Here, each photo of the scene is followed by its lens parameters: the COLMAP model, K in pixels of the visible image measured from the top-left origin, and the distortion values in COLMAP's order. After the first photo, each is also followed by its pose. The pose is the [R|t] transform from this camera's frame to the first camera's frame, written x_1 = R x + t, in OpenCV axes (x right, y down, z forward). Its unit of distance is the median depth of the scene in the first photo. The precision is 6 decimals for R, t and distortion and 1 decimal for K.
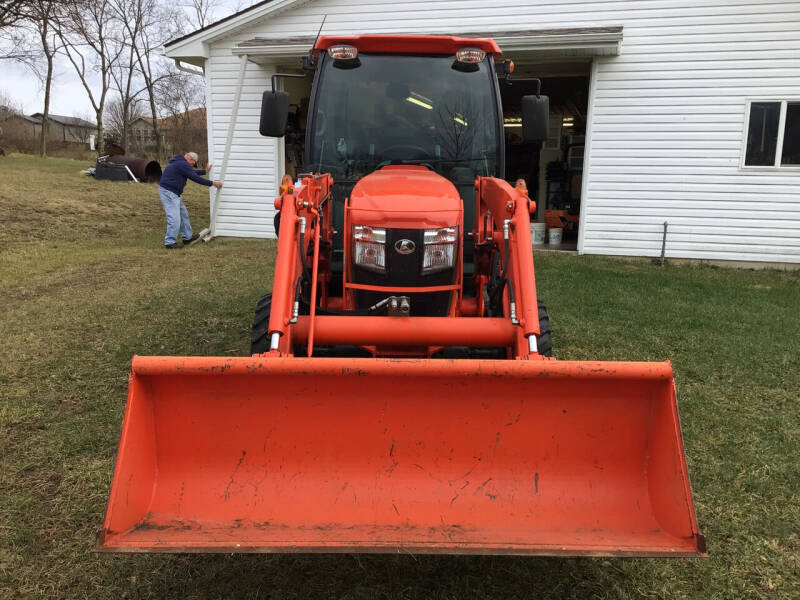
lens RADIAL K [[723.3, 0, 407.5], [0, 723.3, 304.2], [0, 0, 1]] dist [0.136215, -0.264387]
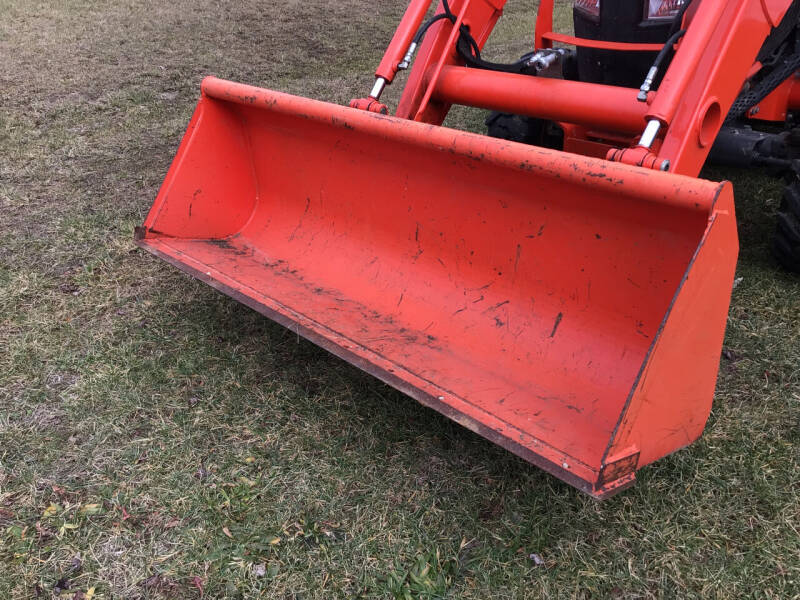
lens RADIAL K [[723.3, 0, 407.5], [0, 723.3, 304.2], [0, 0, 1]] dist [0.136215, -0.264387]
pose [[0.697379, 0.298918, -0.651392, 0.538574], [-0.103616, 0.941375, 0.321057, 0.010870], [0.709173, -0.156403, 0.687467, 0.411781]]
